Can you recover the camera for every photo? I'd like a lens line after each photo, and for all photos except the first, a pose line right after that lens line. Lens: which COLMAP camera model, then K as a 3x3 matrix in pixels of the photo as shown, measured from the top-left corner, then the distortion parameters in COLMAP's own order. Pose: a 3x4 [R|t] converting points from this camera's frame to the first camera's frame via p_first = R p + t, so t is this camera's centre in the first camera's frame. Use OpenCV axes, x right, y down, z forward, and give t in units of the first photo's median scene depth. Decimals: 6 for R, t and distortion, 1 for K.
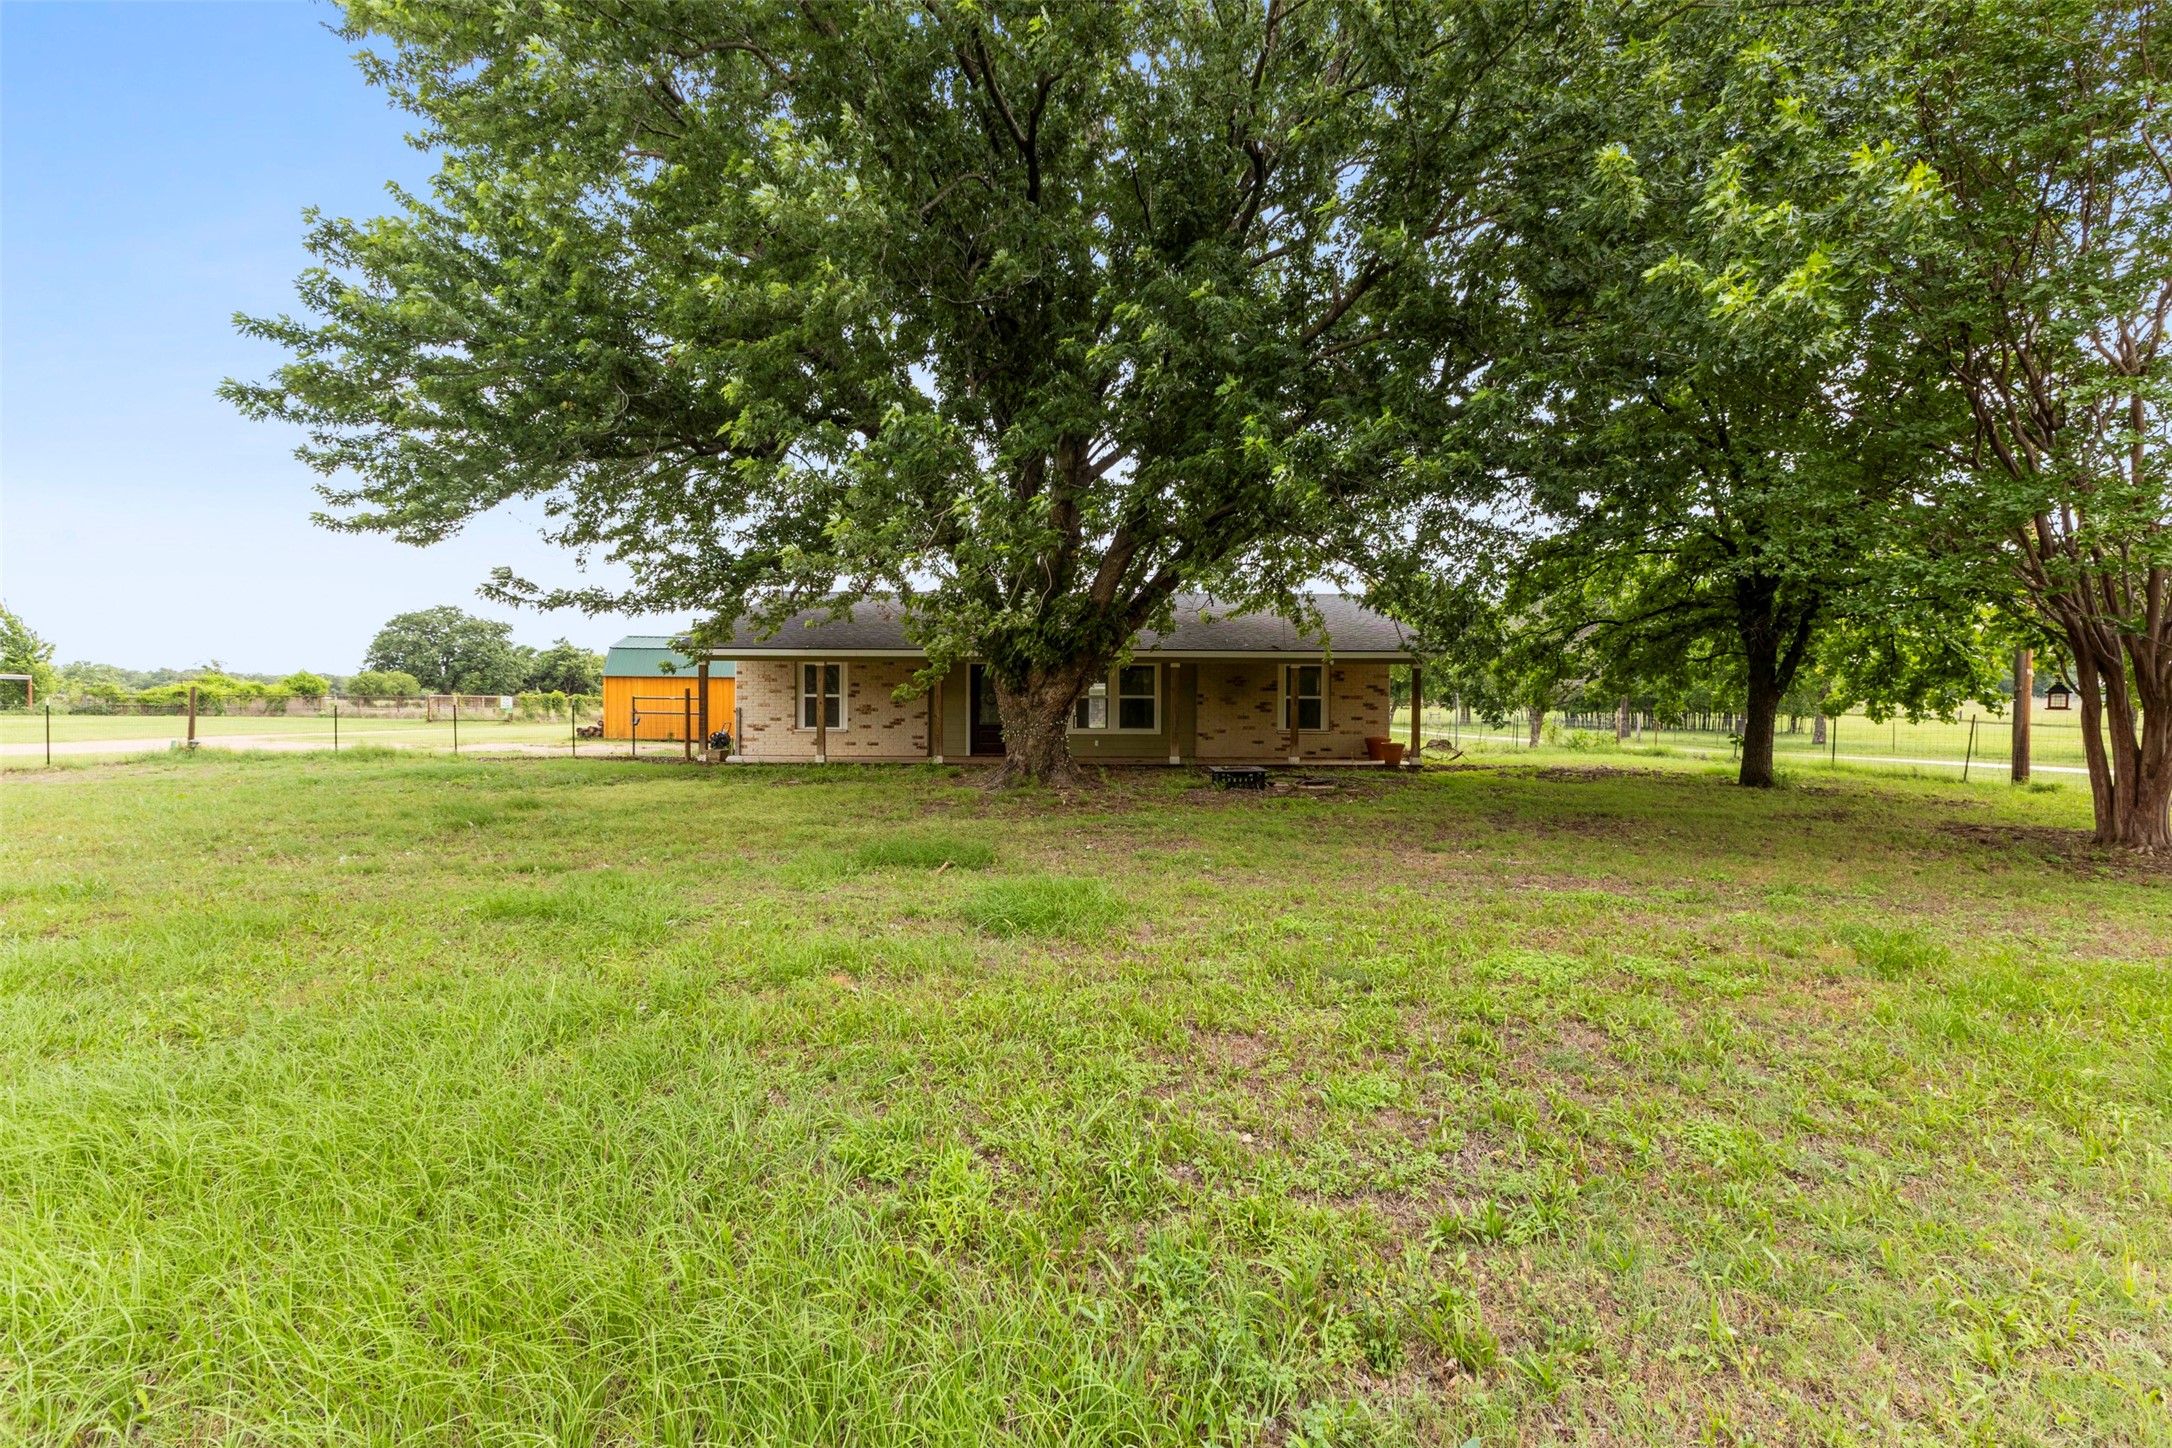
lens RADIAL K [[933.9, 0, 1093.1], [0, 933.9, 707.9], [0, 0, 1]] dist [0.004050, 0.000193]
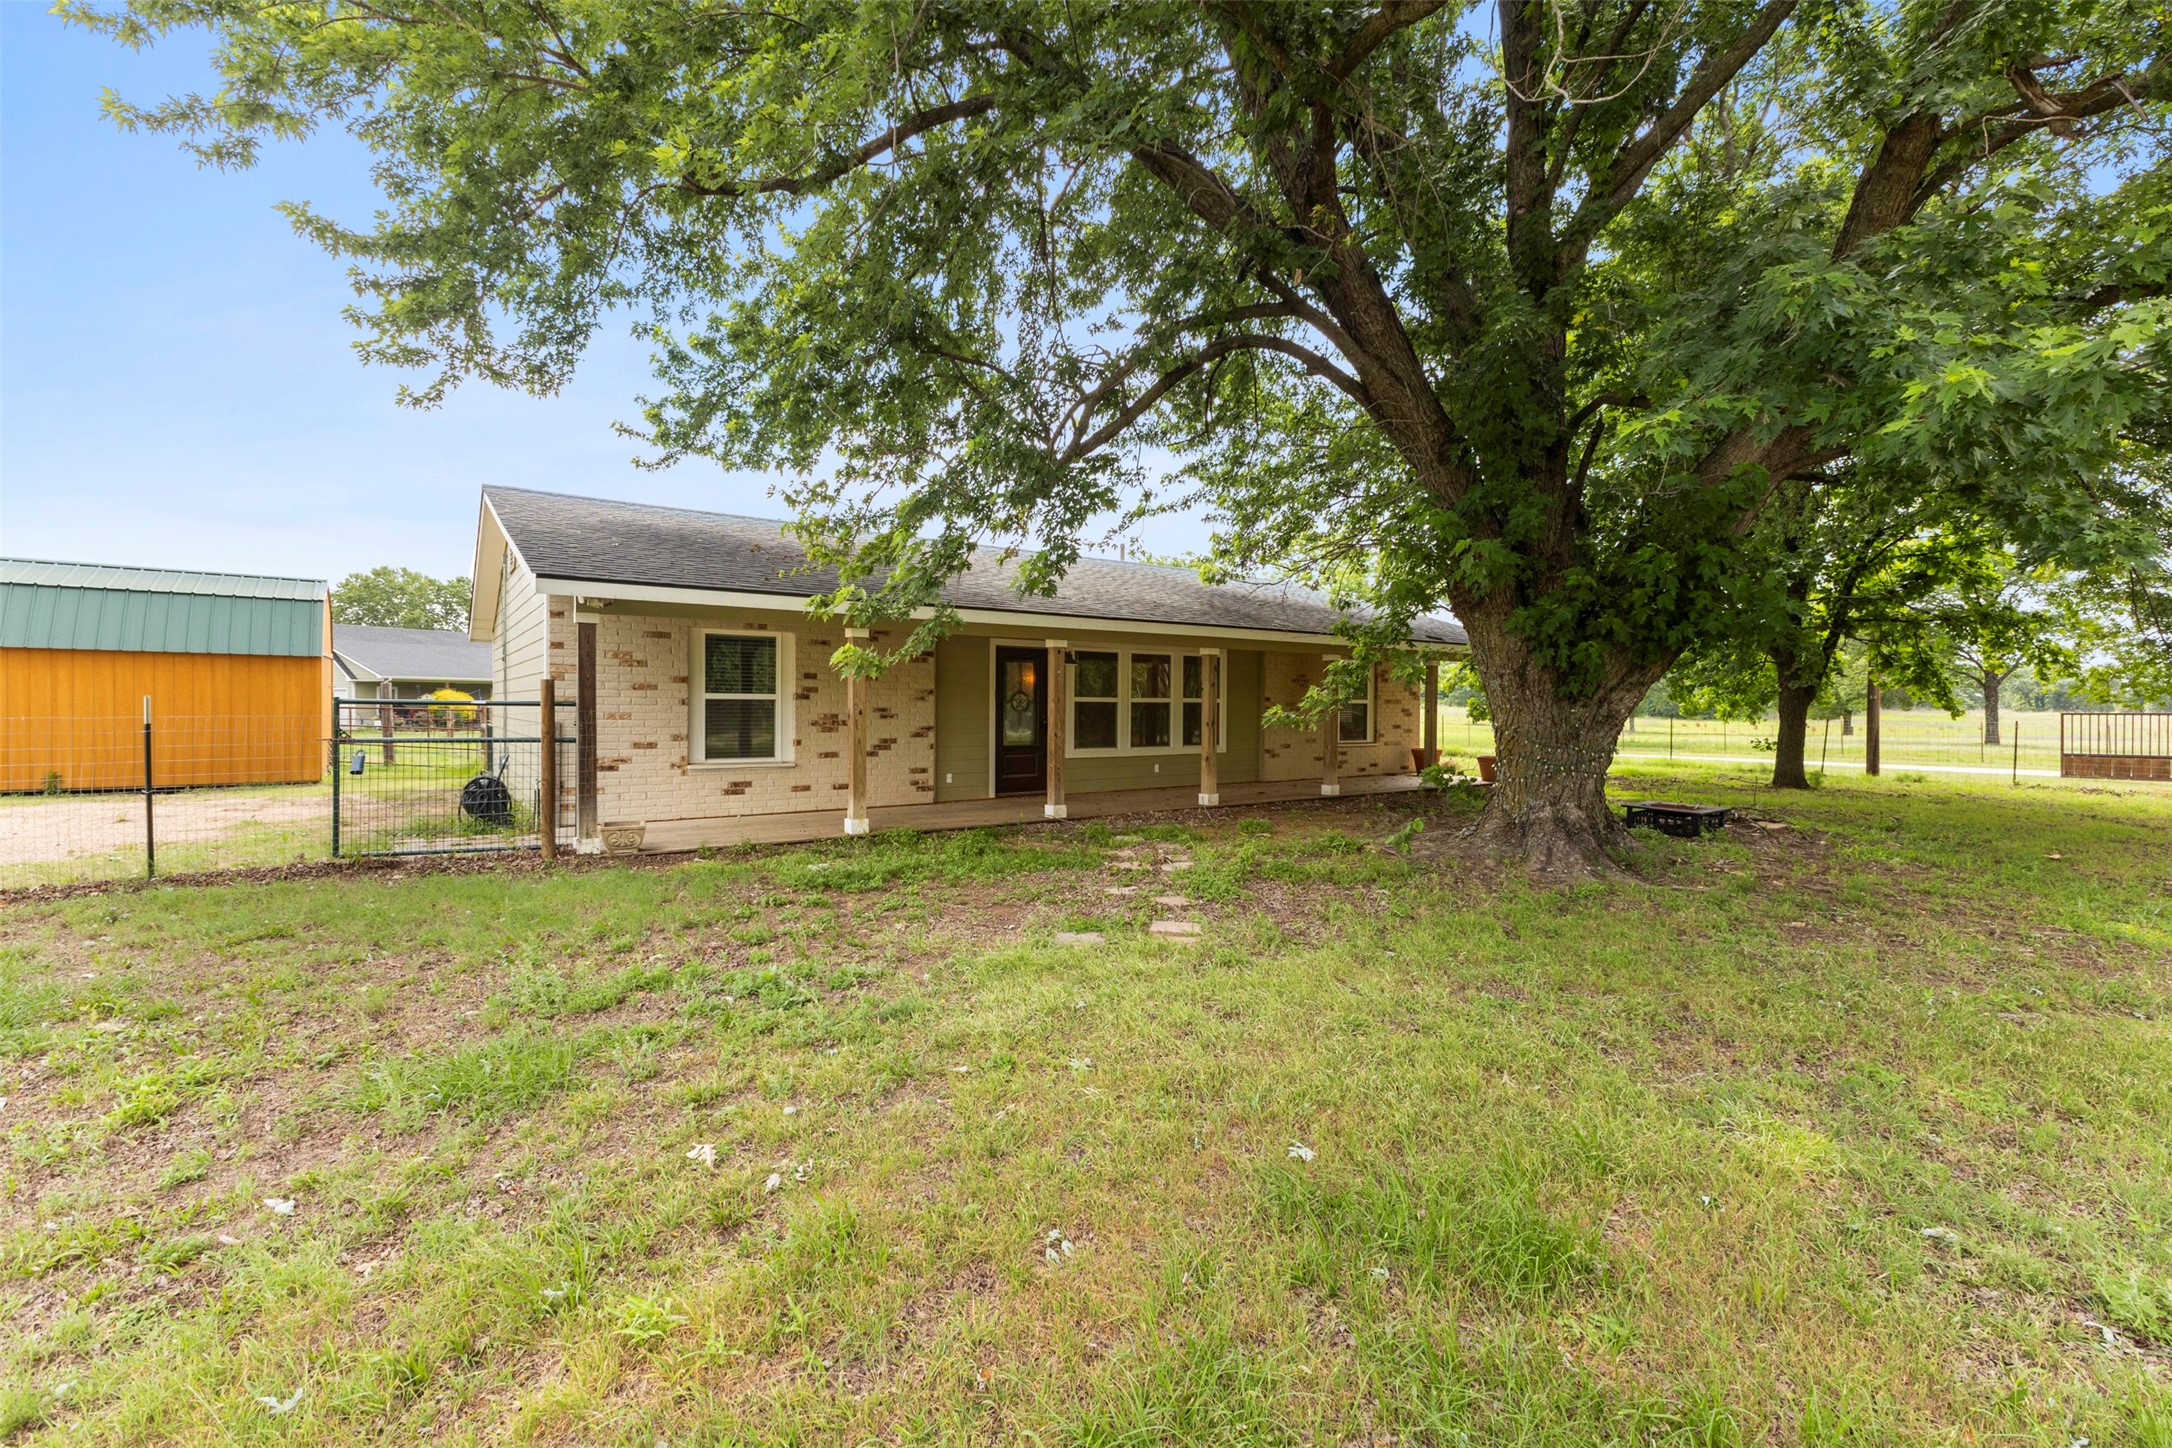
lens RADIAL K [[933.9, 0, 1093.1], [0, 933.9, 707.9], [0, 0, 1]] dist [0.004050, 0.000193]
pose [[0.790789, -0.000512, 0.612089, -0.454535], [0.002626, 0.999993, -0.002557, -0.005125], [-0.612084, 0.003629, 0.790785, 0.481777]]
